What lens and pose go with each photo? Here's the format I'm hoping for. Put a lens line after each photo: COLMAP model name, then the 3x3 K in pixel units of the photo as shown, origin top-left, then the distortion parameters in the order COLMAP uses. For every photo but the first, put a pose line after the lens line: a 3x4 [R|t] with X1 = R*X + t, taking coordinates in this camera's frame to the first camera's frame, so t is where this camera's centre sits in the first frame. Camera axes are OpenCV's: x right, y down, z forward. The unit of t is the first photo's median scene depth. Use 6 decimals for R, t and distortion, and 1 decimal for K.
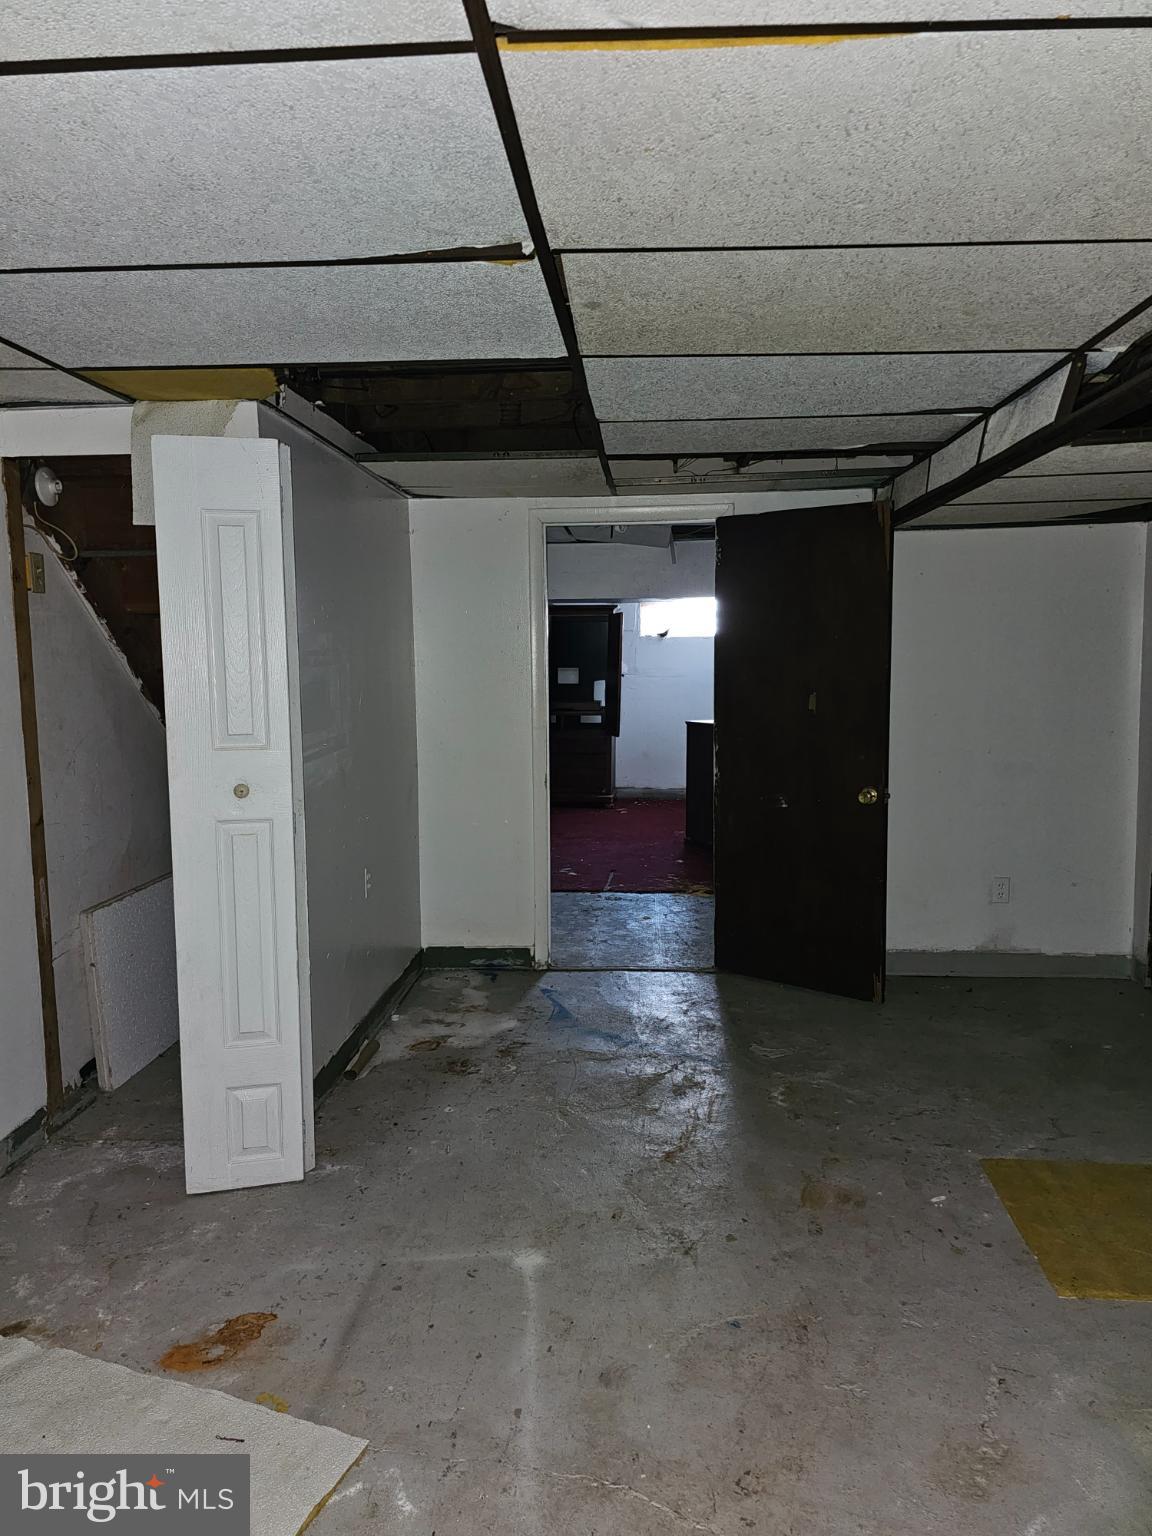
lens RADIAL K [[1034.0, 0, 580.8], [0, 1034.0, 750.0], [0, 0, 1]] dist [0.067447, -0.061549]
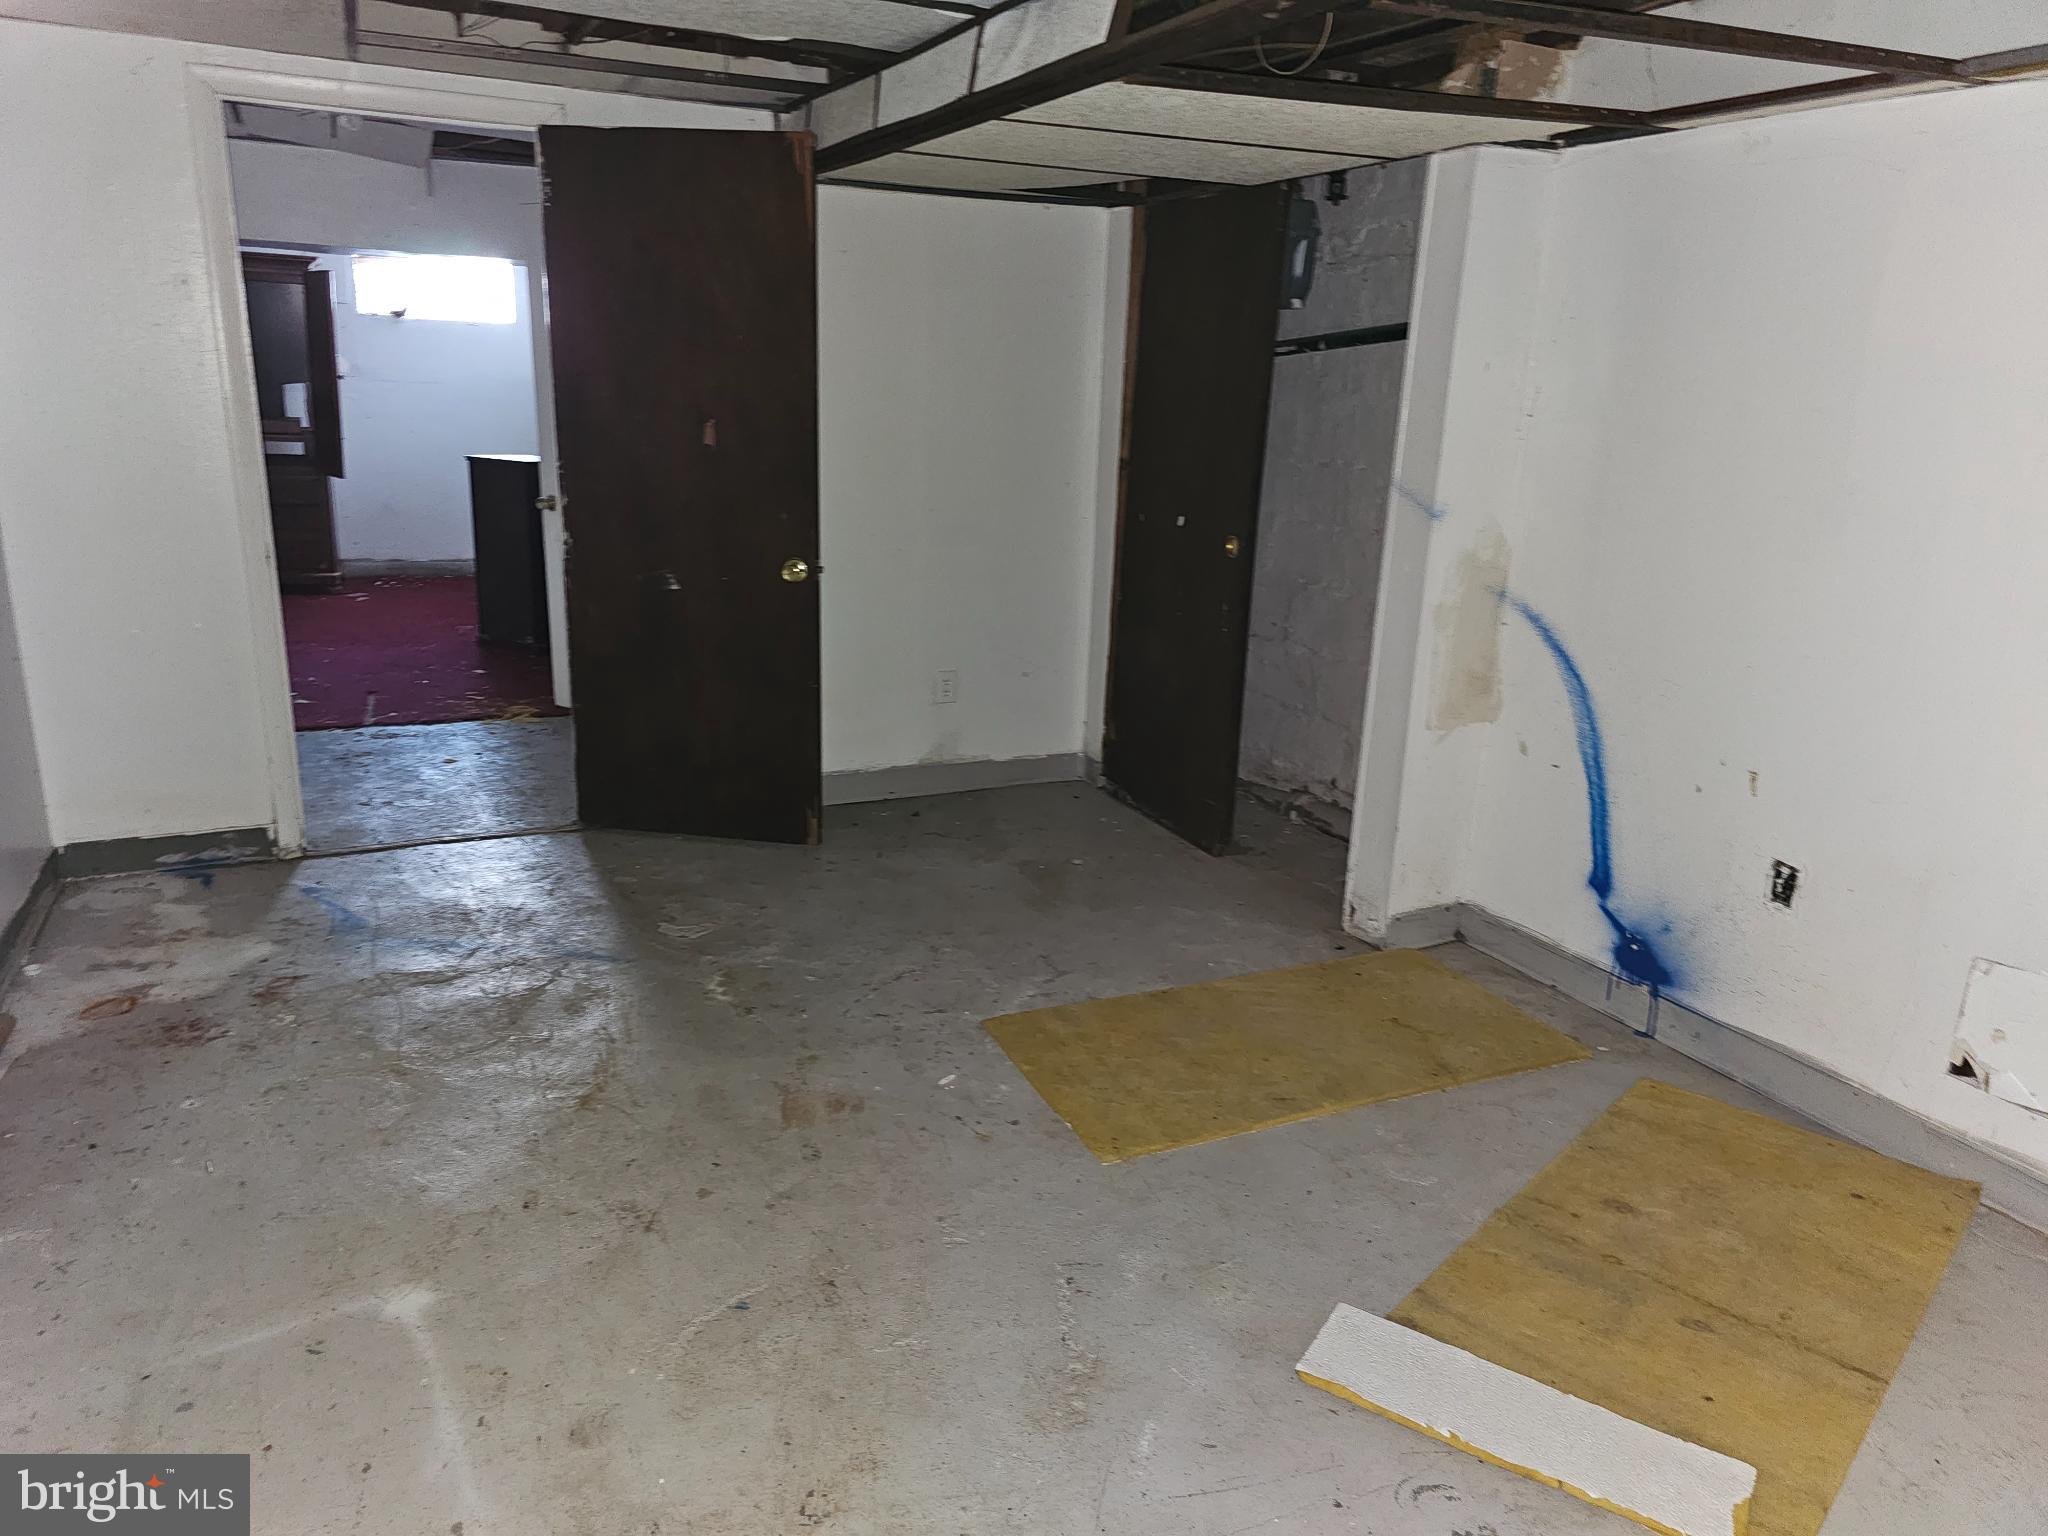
lens RADIAL K [[1378.7, 0, 1004.3], [0, 1378.7, 765.7], [0, 0, 1]] dist [0.067447, -0.061549]
pose [[0.873775, -0.092491, 0.477453, -0.079008], [0.001247, 0.982172, 0.187982, -0.003605], [-0.486328, -0.163658, 0.858313, 0.089649]]
